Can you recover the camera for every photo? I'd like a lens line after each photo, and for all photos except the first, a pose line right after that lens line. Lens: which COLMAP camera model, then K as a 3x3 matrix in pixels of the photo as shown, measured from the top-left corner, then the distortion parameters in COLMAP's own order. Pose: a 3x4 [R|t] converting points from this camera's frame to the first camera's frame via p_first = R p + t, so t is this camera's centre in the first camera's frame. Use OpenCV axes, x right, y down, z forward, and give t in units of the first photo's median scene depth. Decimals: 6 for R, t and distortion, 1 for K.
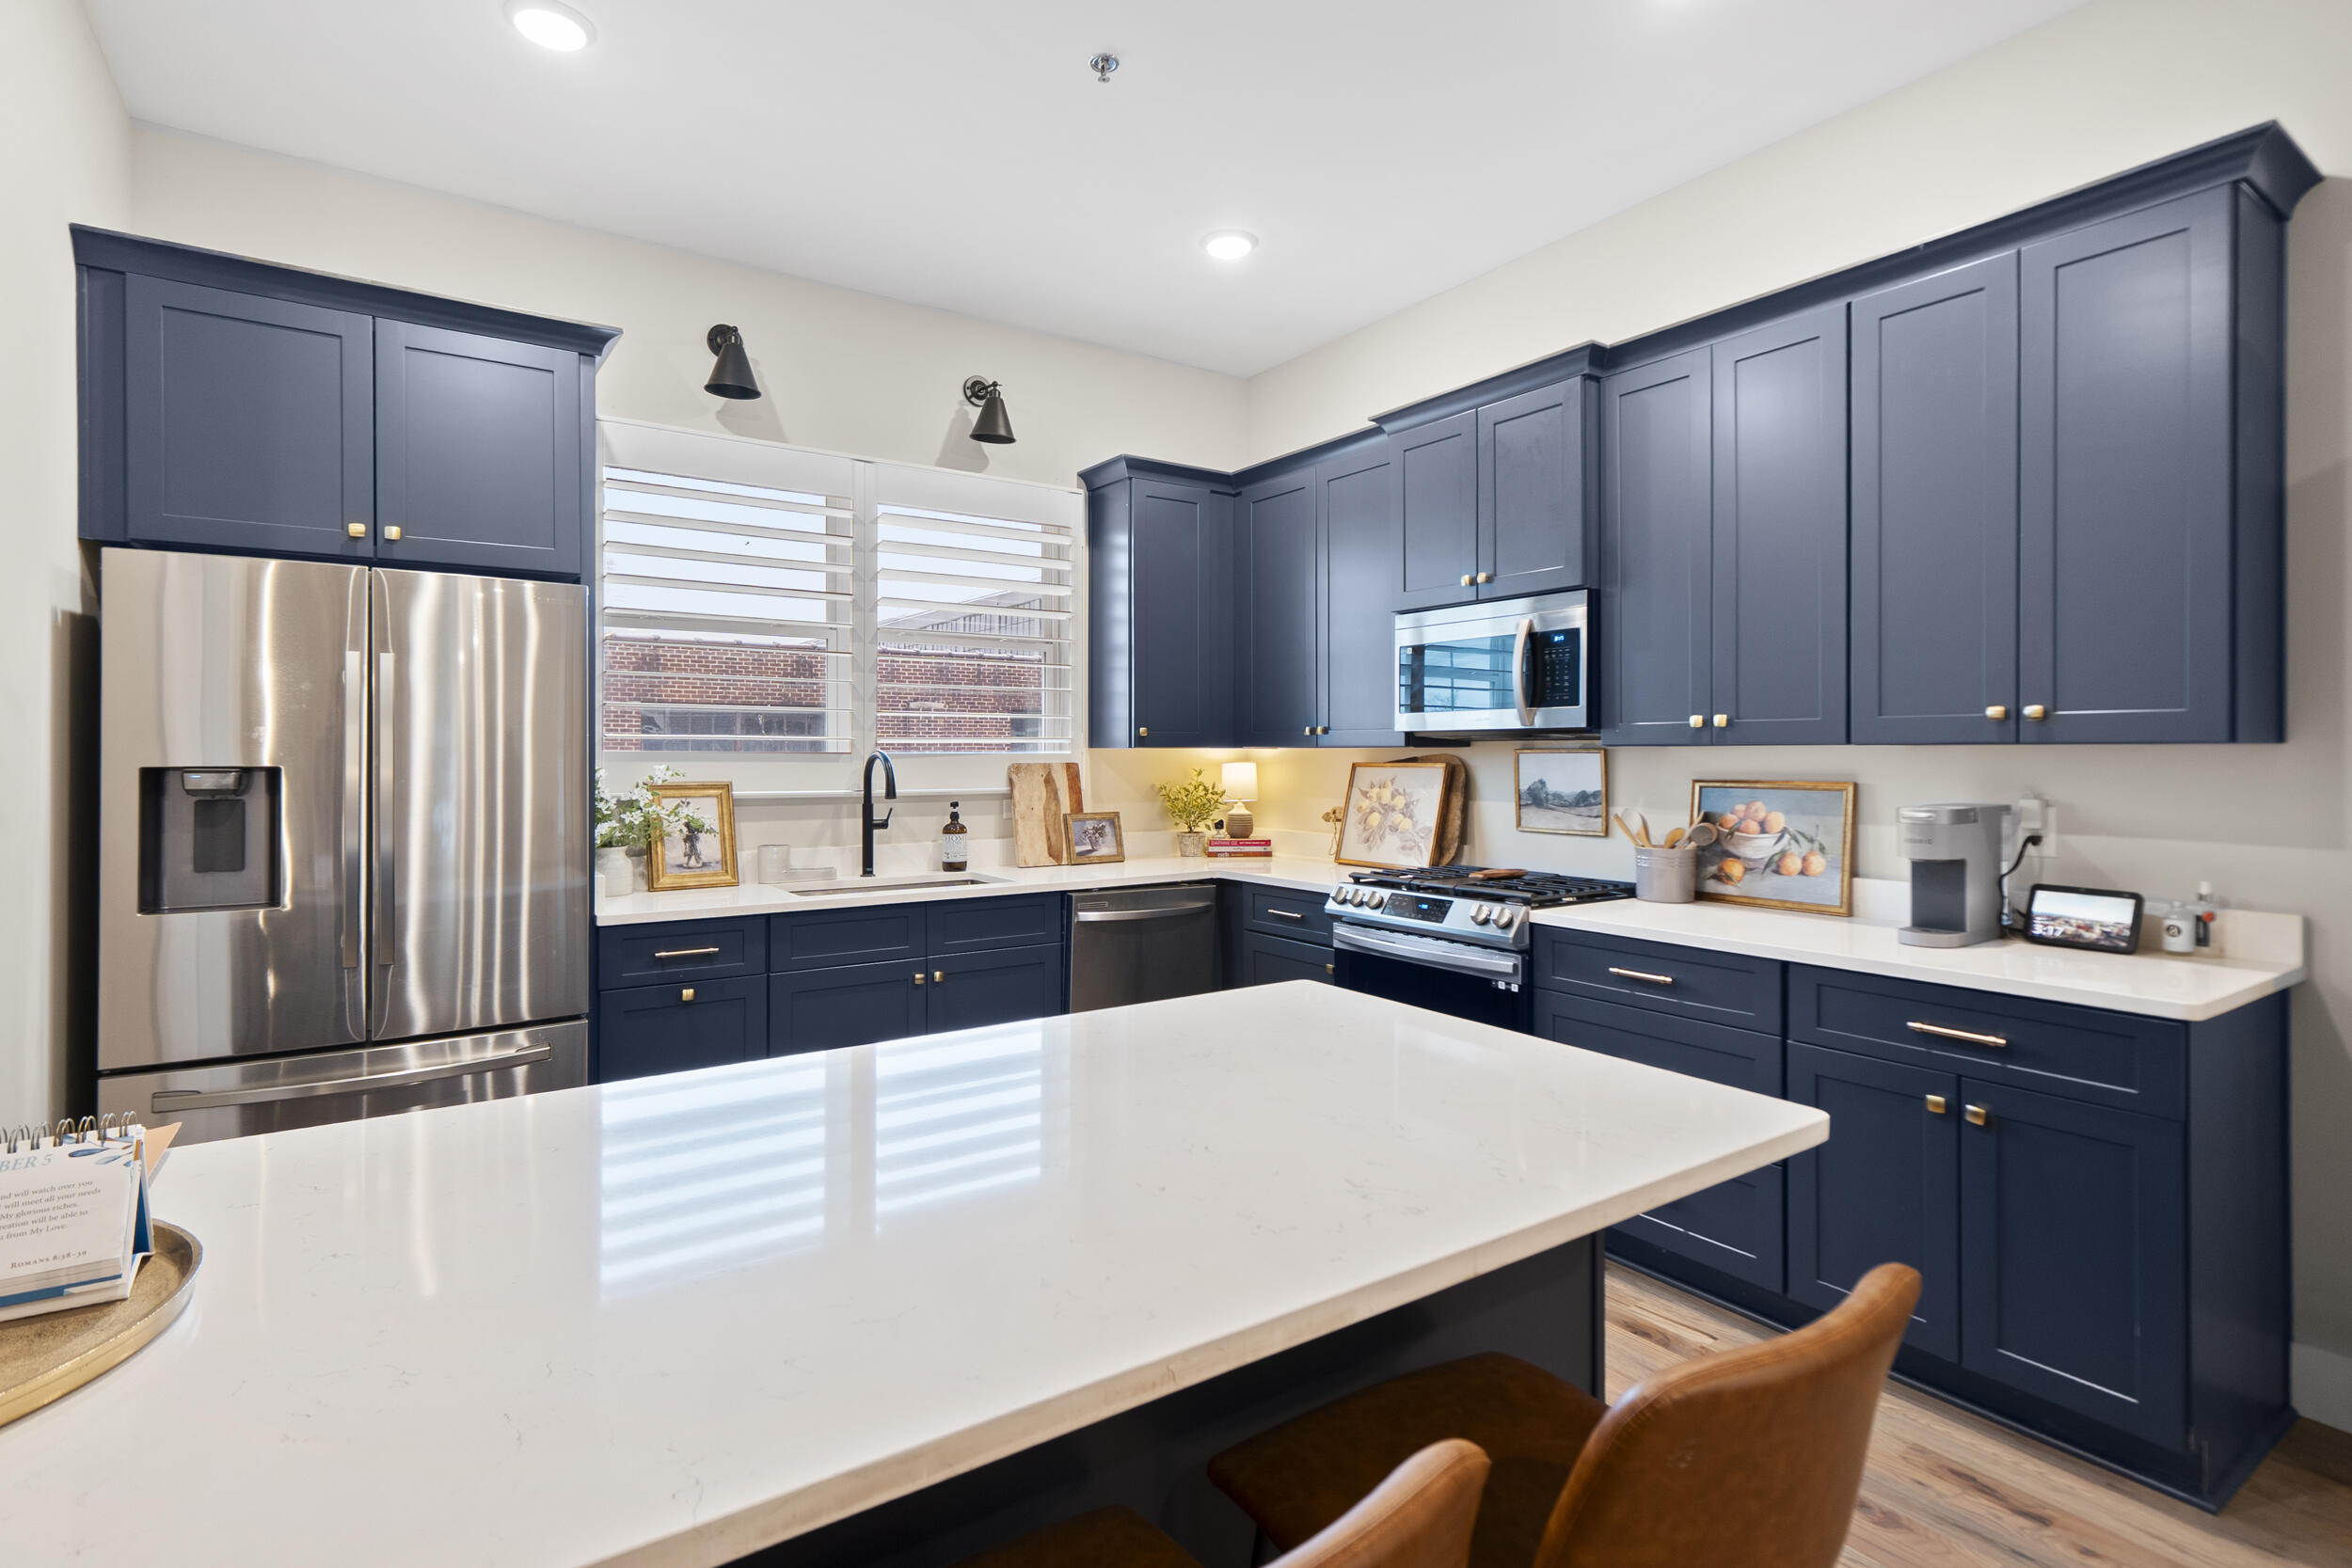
lens RADIAL K [[1114.1, 0, 1183.0], [0, 1114.1, 758.2], [0, 0, 1]] dist [-0.004749, 0.000288]
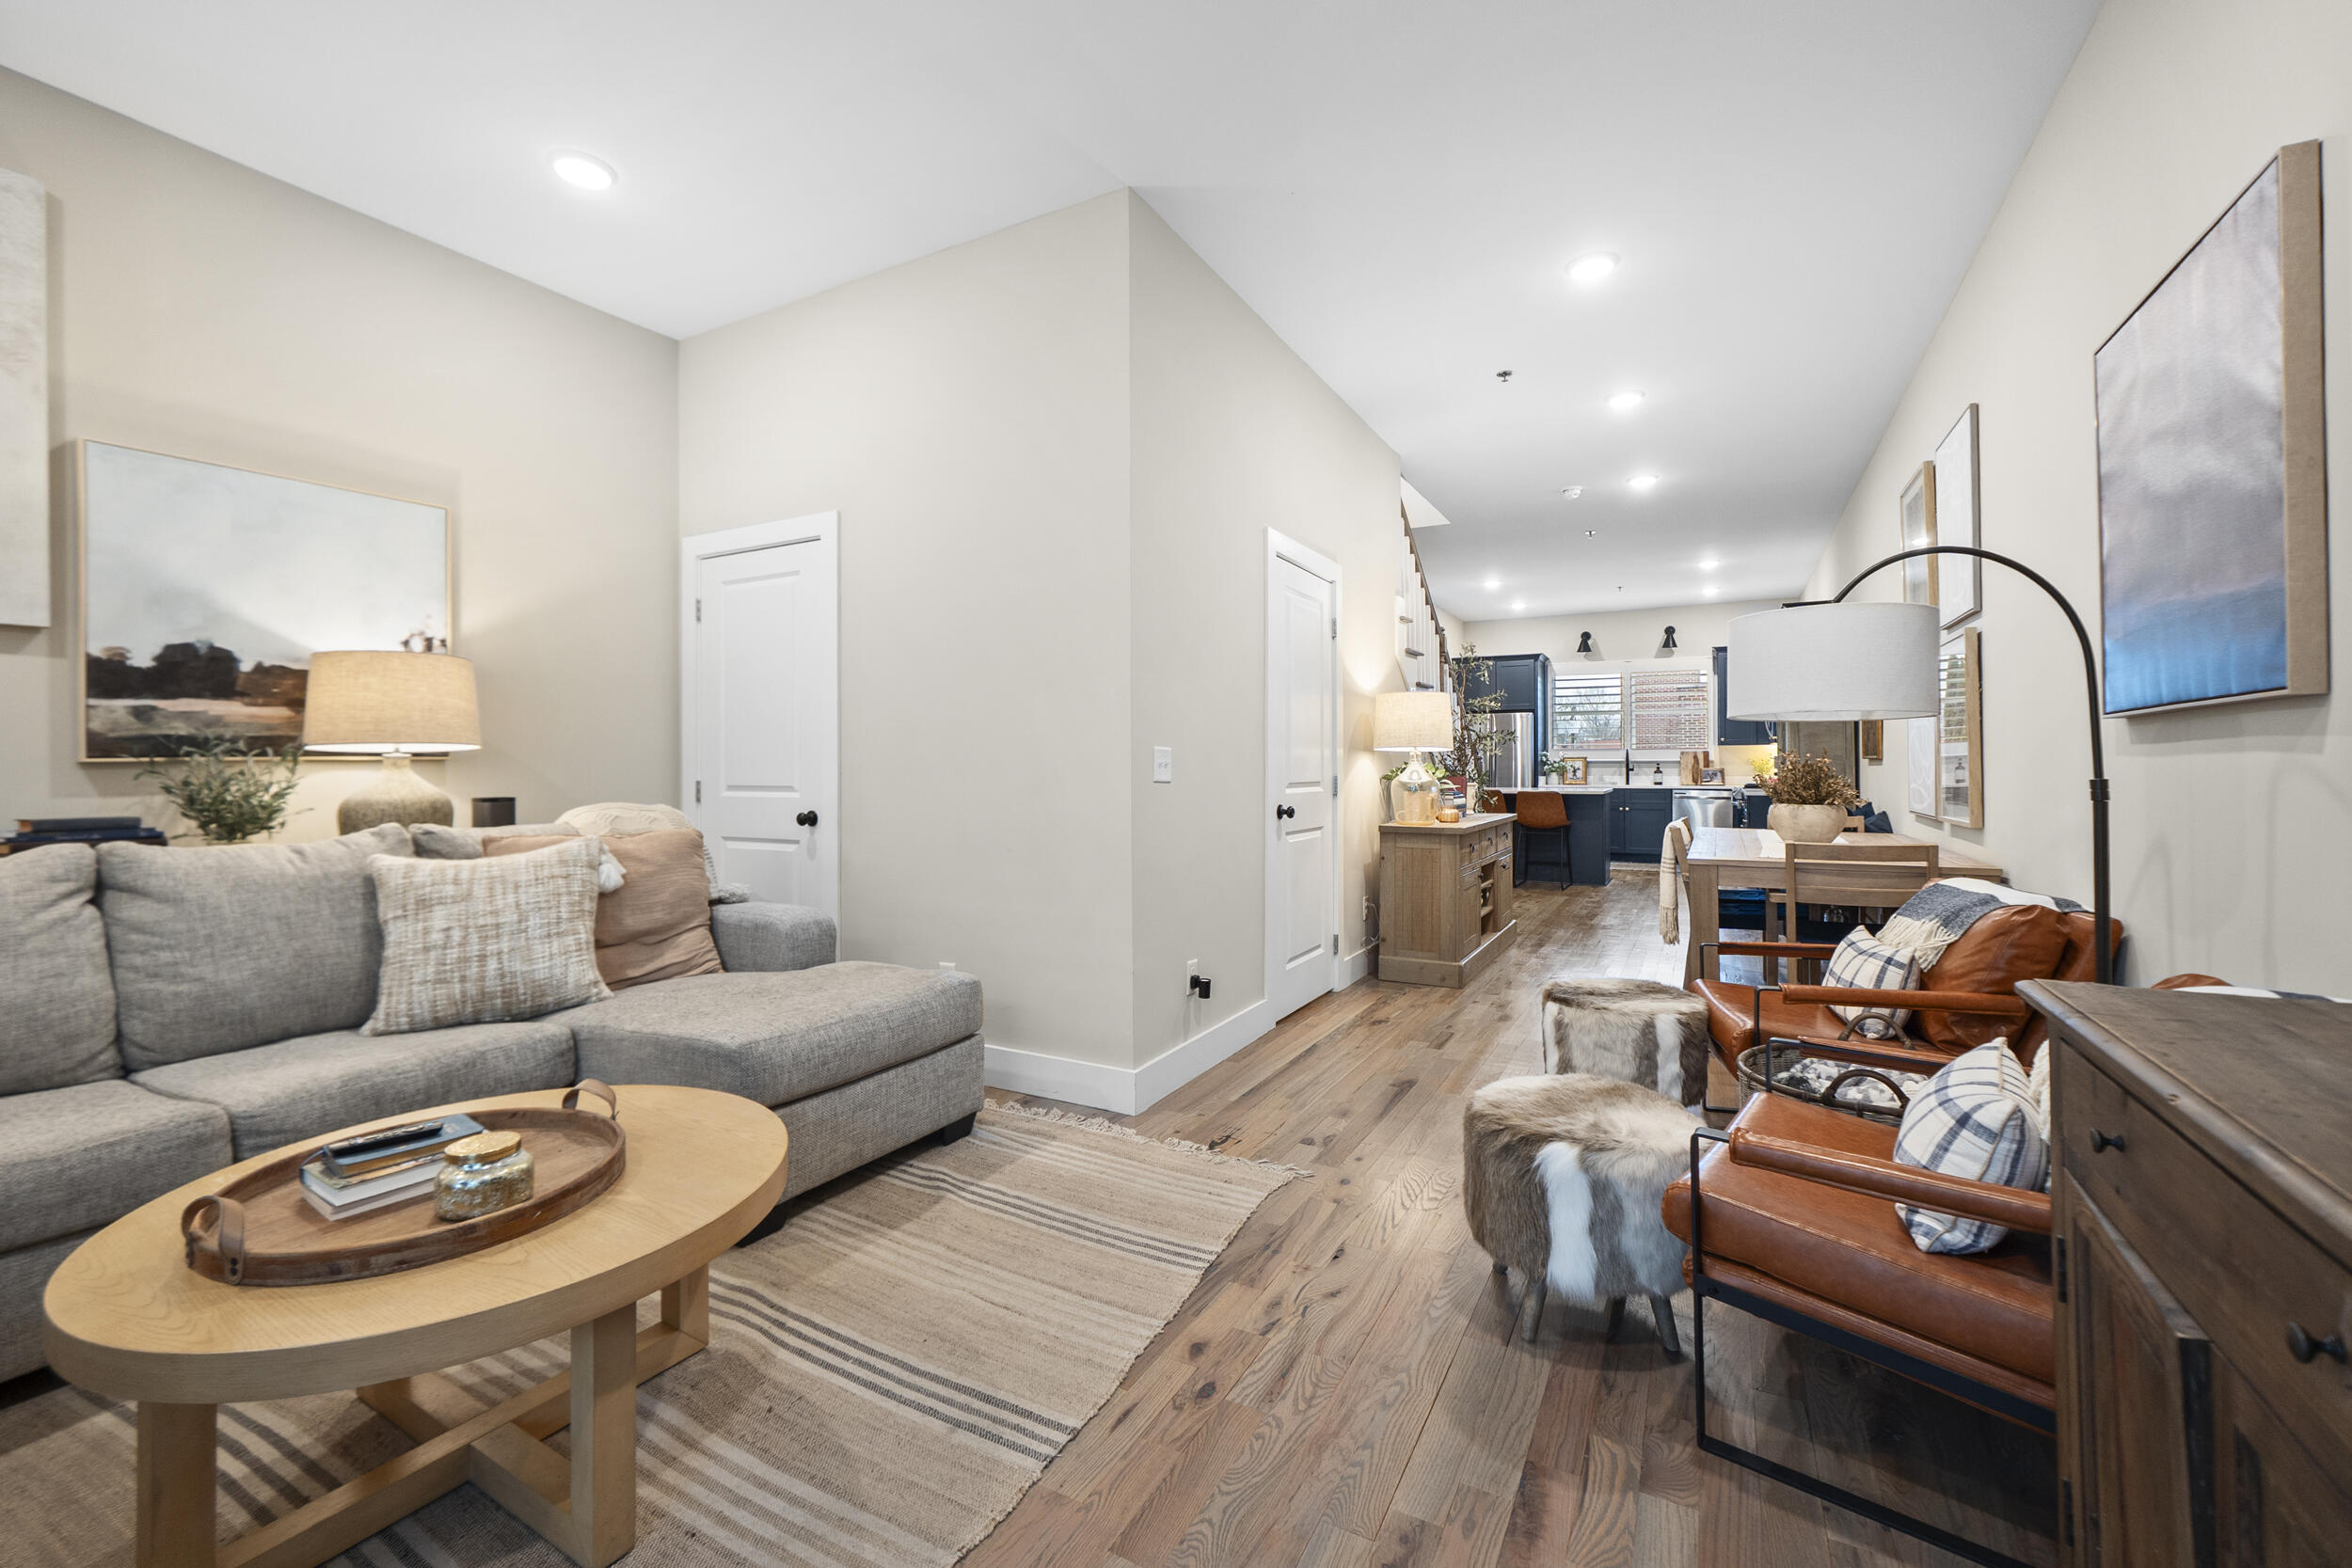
lens RADIAL K [[1016.5, 0, 1175.8], [0, 1016.5, 754.5], [0, 0, 1]] dist [-0.004605, 0.000304]
pose [[0.450687, -0.013537, -0.892579, 1.957160], [-0.001615, 0.999871, -0.015979, 0.069836], [0.892681, 0.008643, 0.450607, -1.700745]]
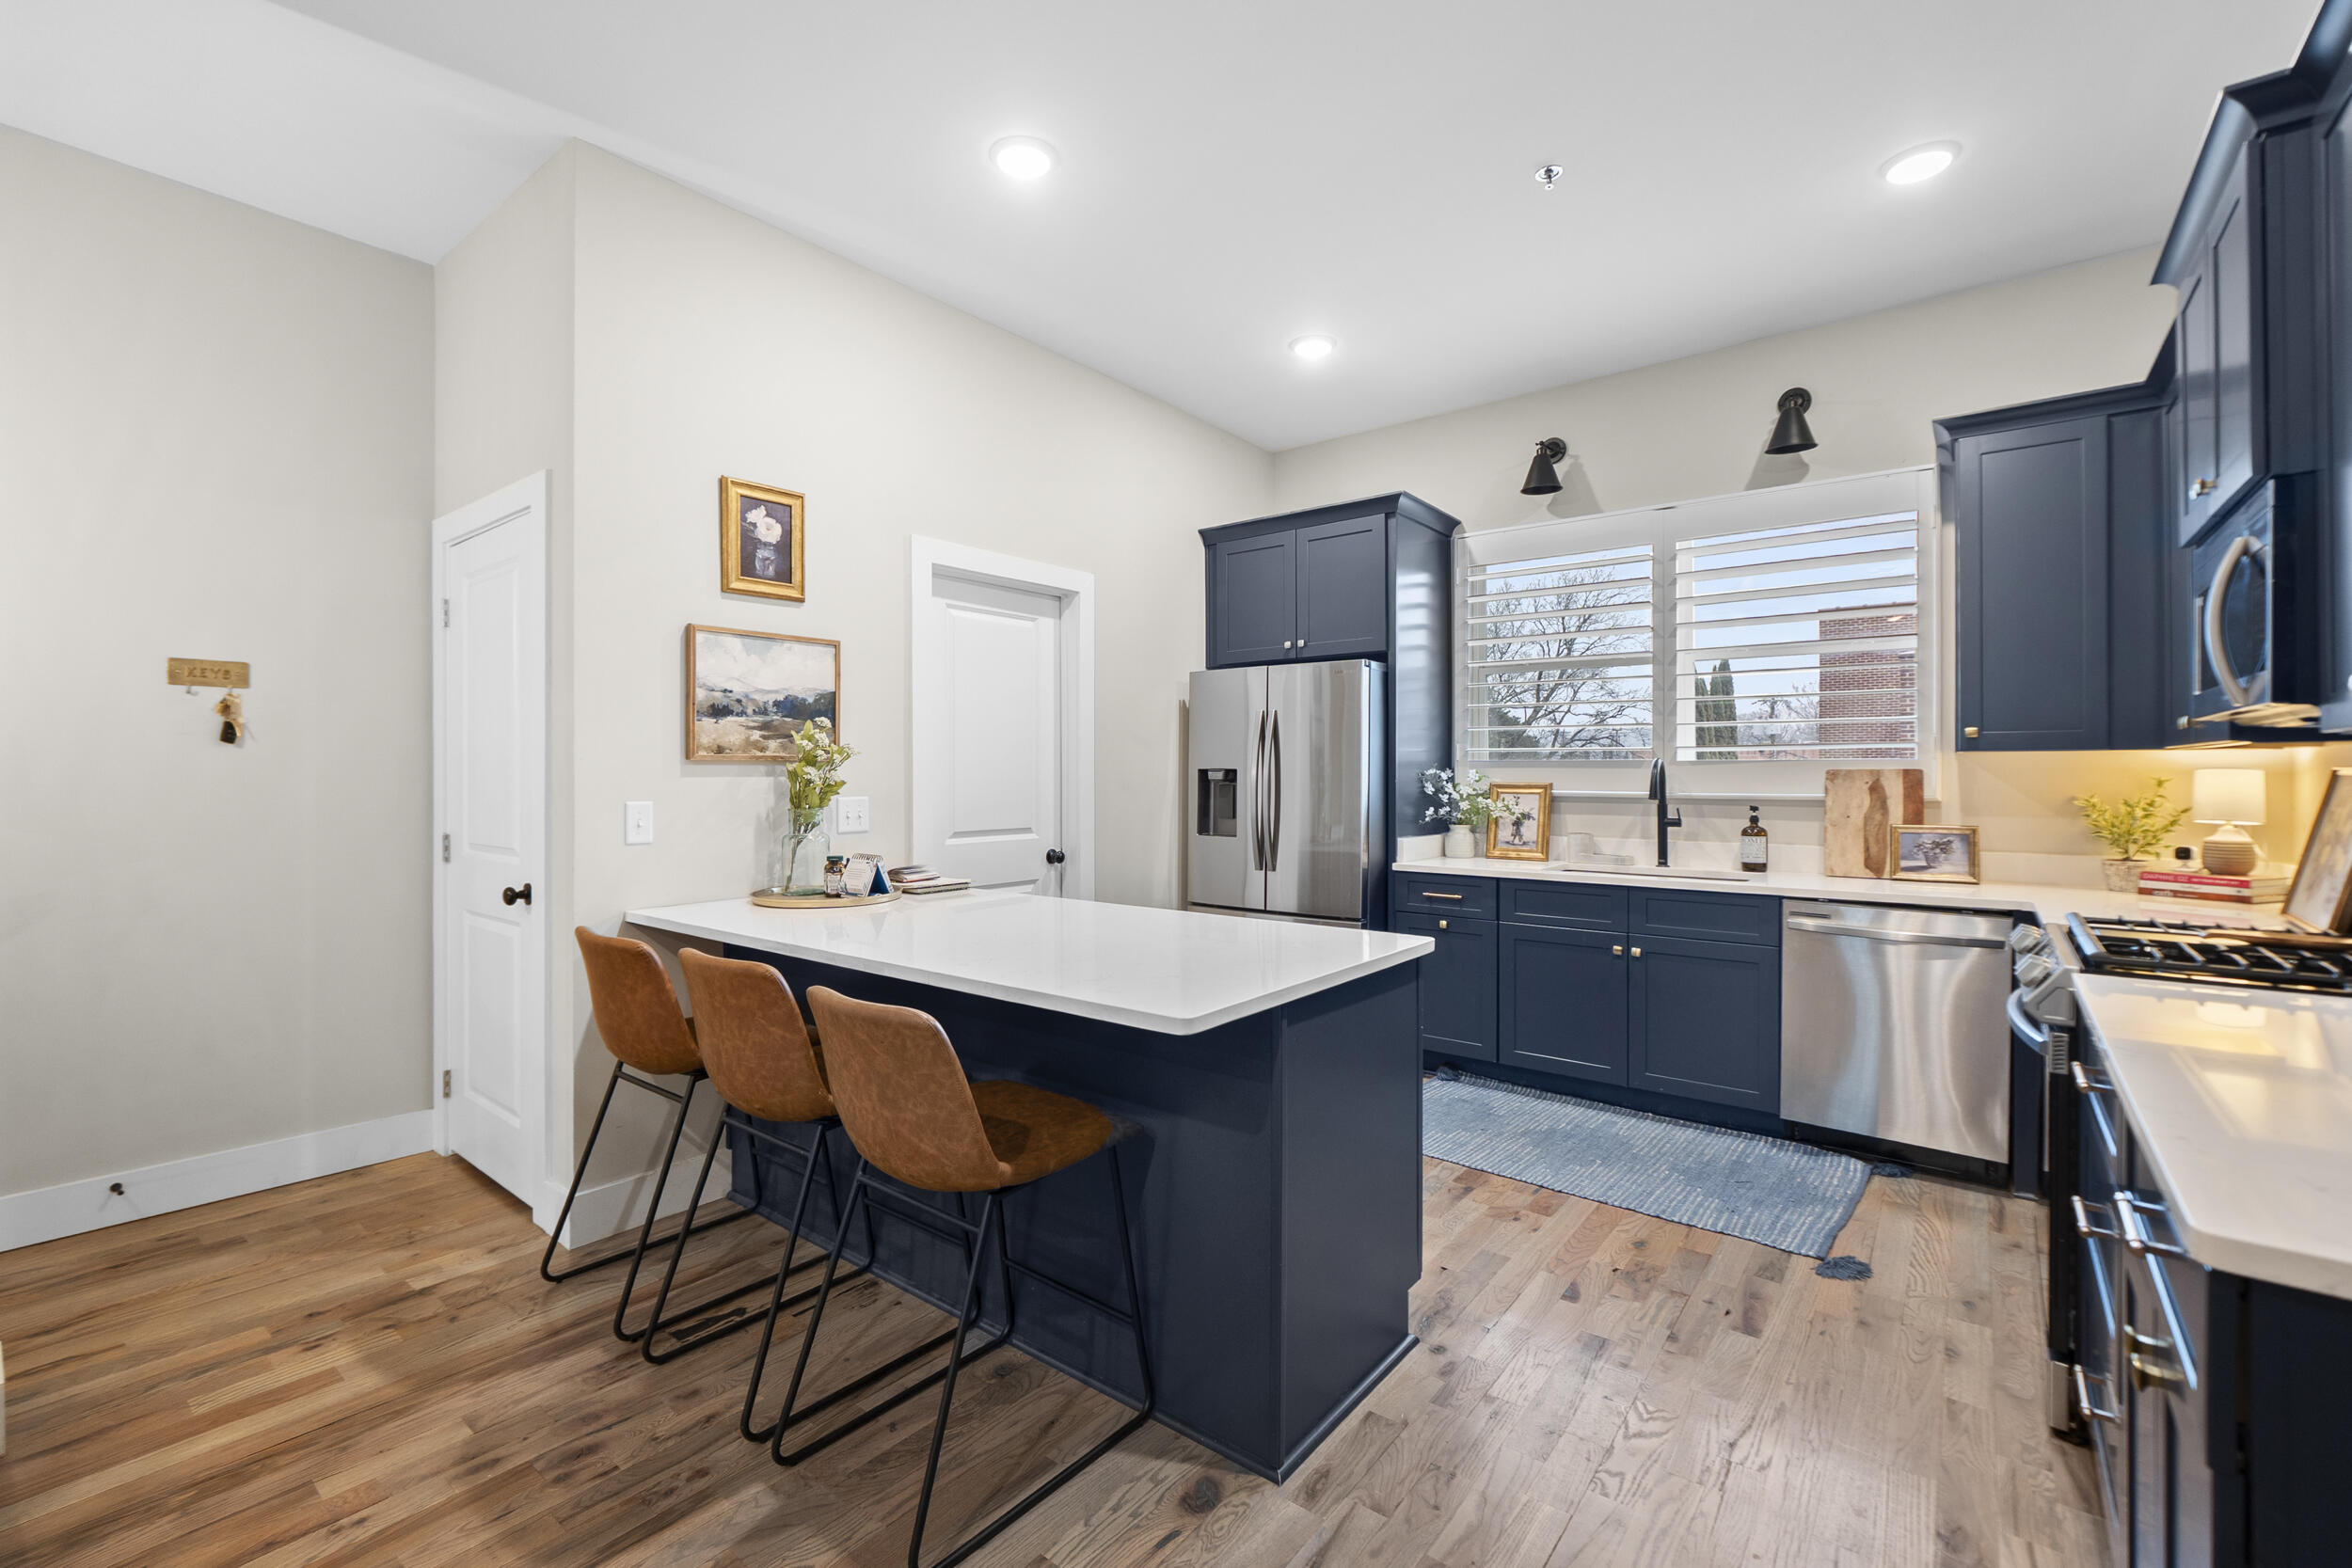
lens RADIAL K [[1016.5, 0, 1162.9], [0, 1016.5, 770.0], [0, 0, 1]] dist [-0.004605, 0.000304]
pose [[0.280345, -0.001750, -0.959898, 0.622075], [-0.001644, 0.999996, -0.002304, 0.009361], [0.959898, 0.002224, 0.280341, 0.219983]]
